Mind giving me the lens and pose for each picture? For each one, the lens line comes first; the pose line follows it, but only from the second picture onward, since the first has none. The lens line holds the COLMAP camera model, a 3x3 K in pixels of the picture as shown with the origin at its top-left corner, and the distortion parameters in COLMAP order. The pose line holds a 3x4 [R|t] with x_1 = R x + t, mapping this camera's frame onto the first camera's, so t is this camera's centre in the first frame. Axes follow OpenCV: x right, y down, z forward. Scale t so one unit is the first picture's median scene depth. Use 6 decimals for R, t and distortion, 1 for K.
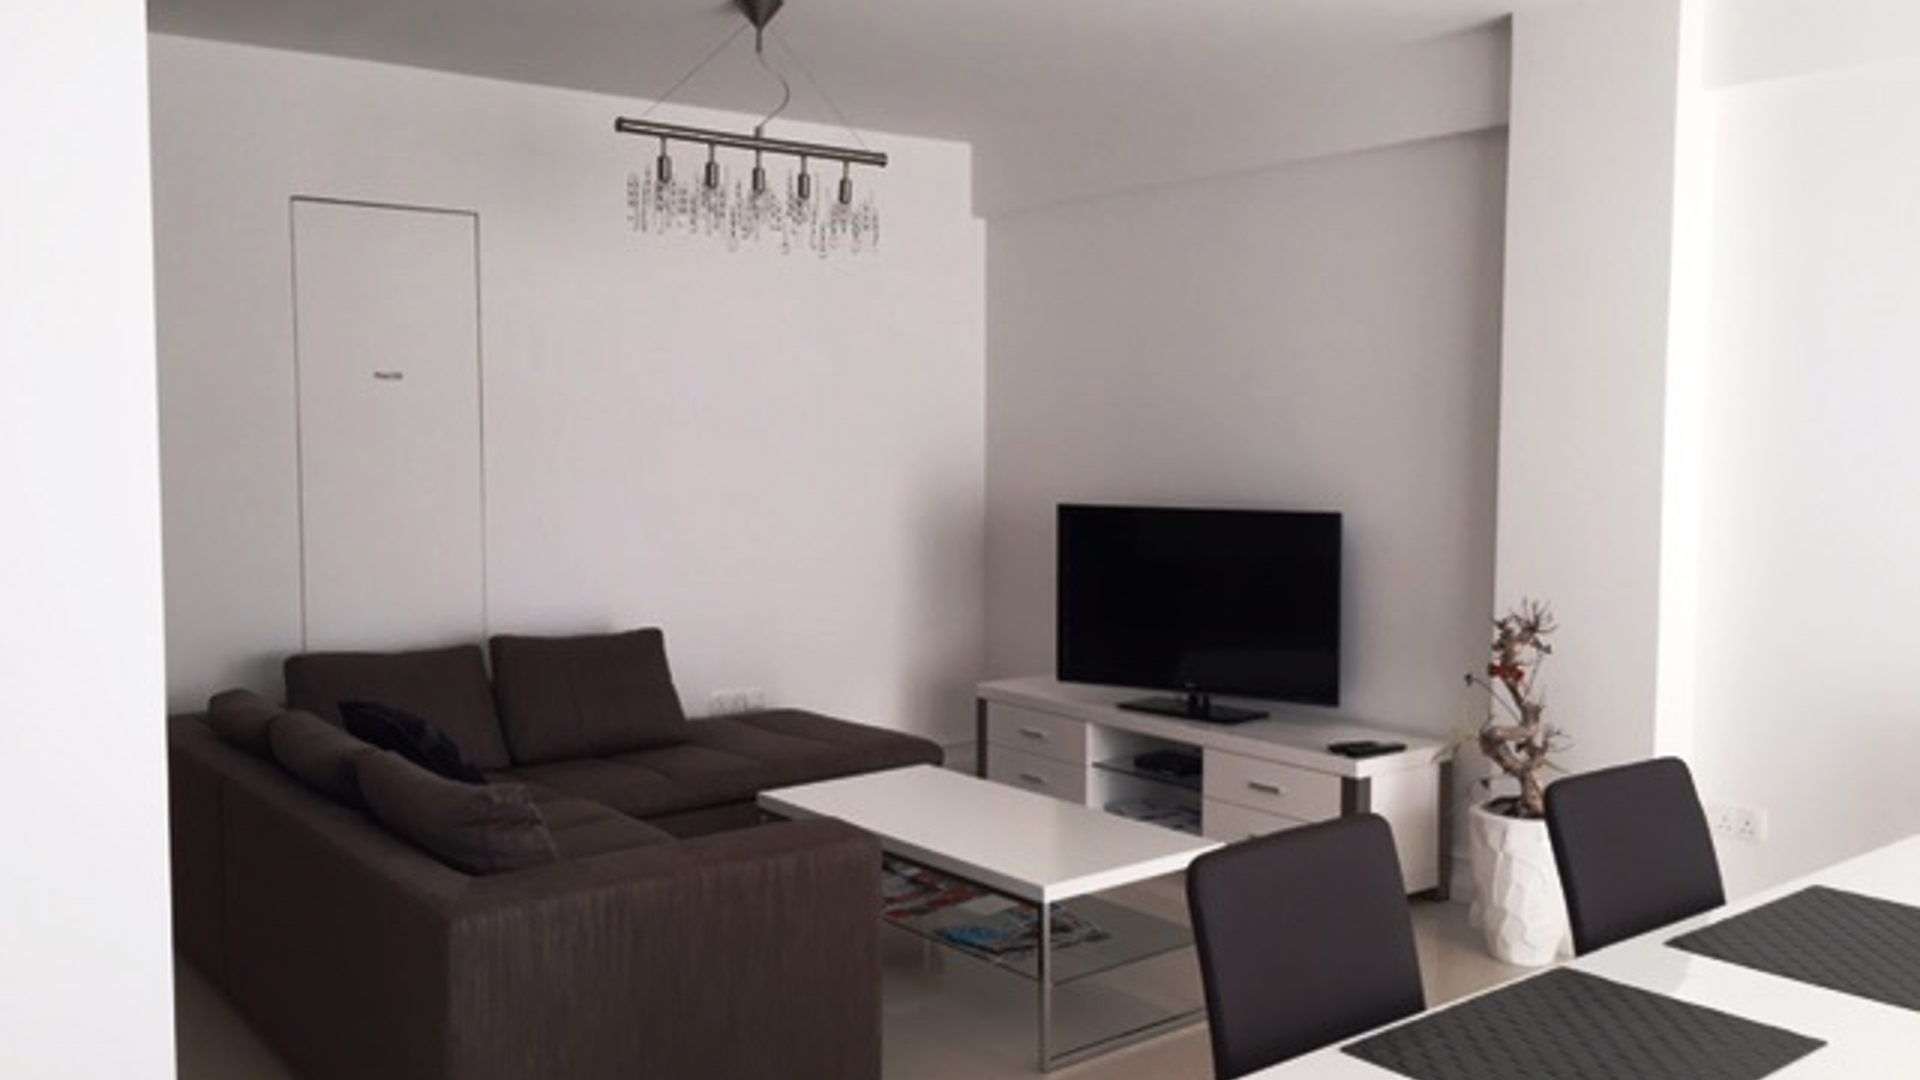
lens RADIAL K [[1631.0, 0, 962.7], [0, 1631.0, 544.8], [0, 0, 1]] dist [0.047195, -0.008222]
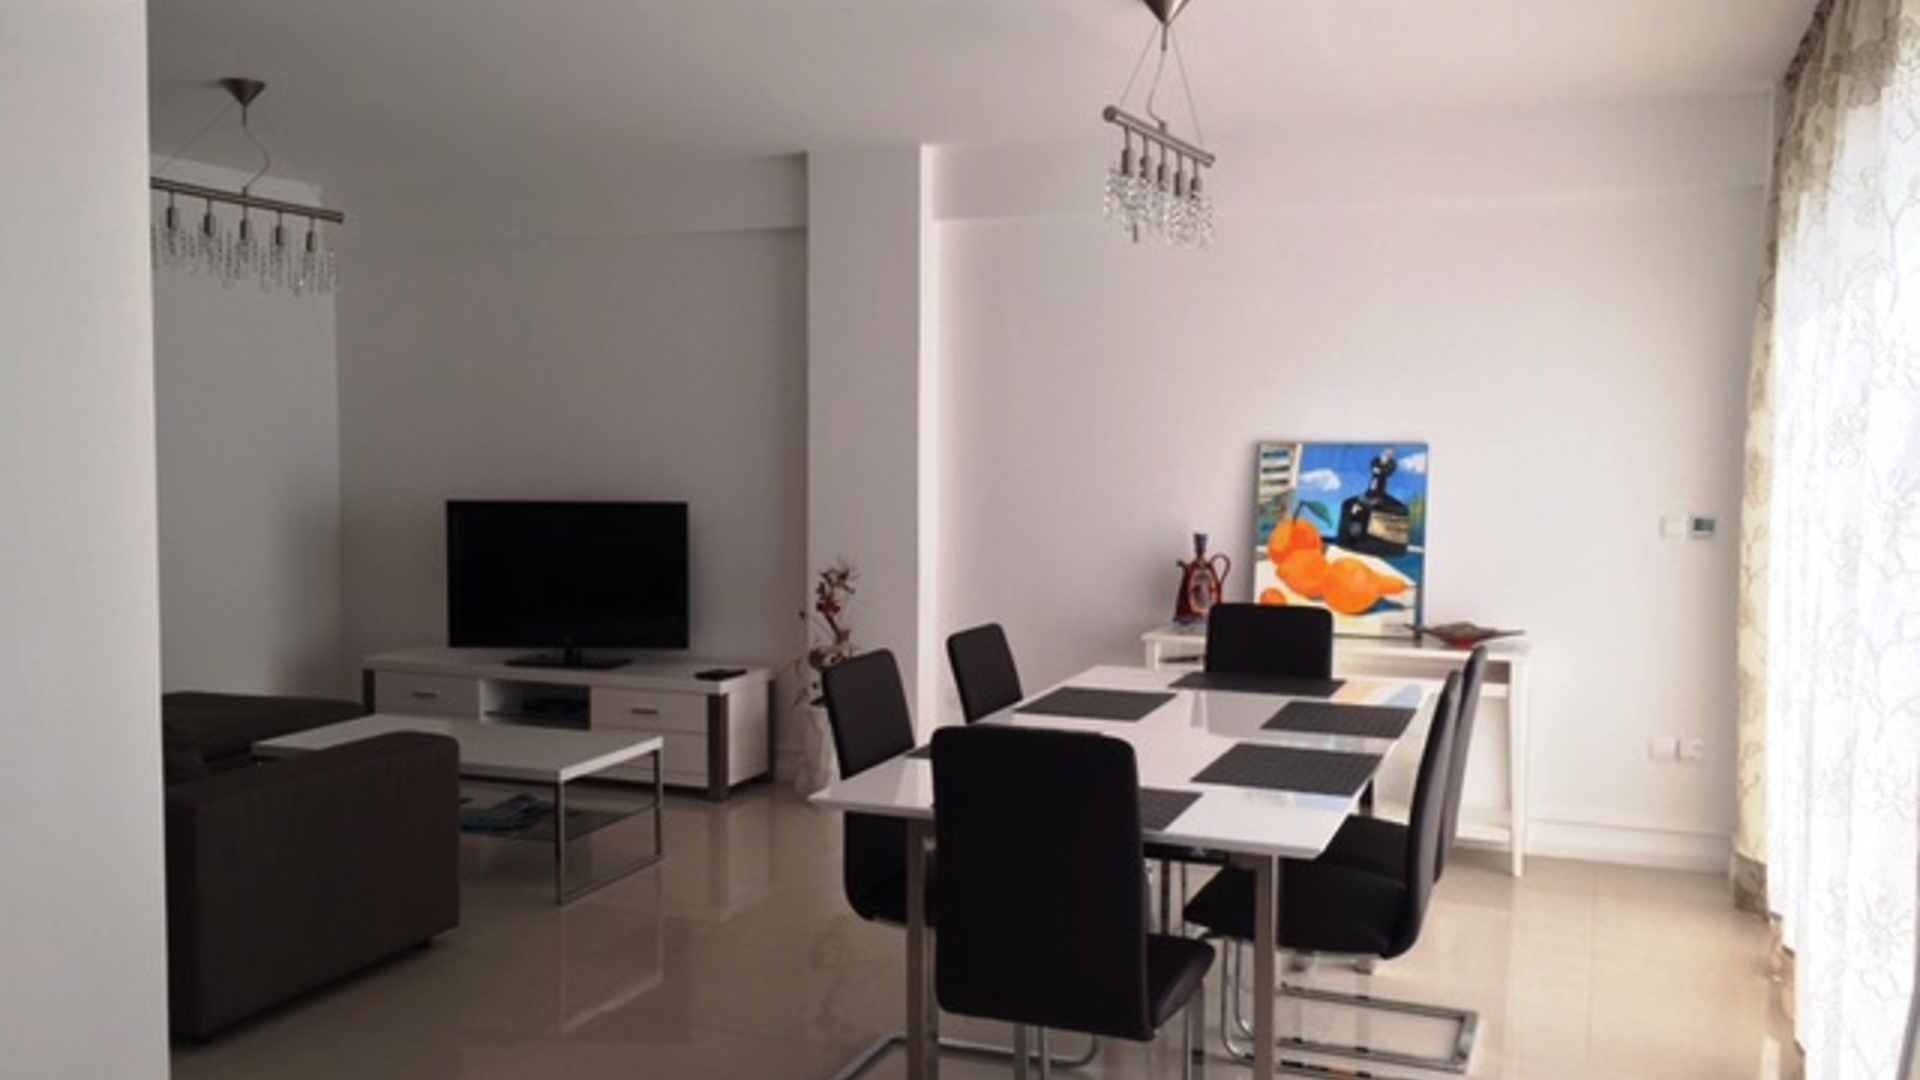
lens RADIAL K [[1631.0, 0, 959.6], [0, 1631.0, 540.3], [0, 0, 1]] dist [0.047195, -0.008222]
pose [[0.865452, -0.028199, 0.500198, -0.275151], [0.031776, 0.999494, 0.001368, 0.018716], [-0.499984, 0.014710, 0.865910, -0.296618]]
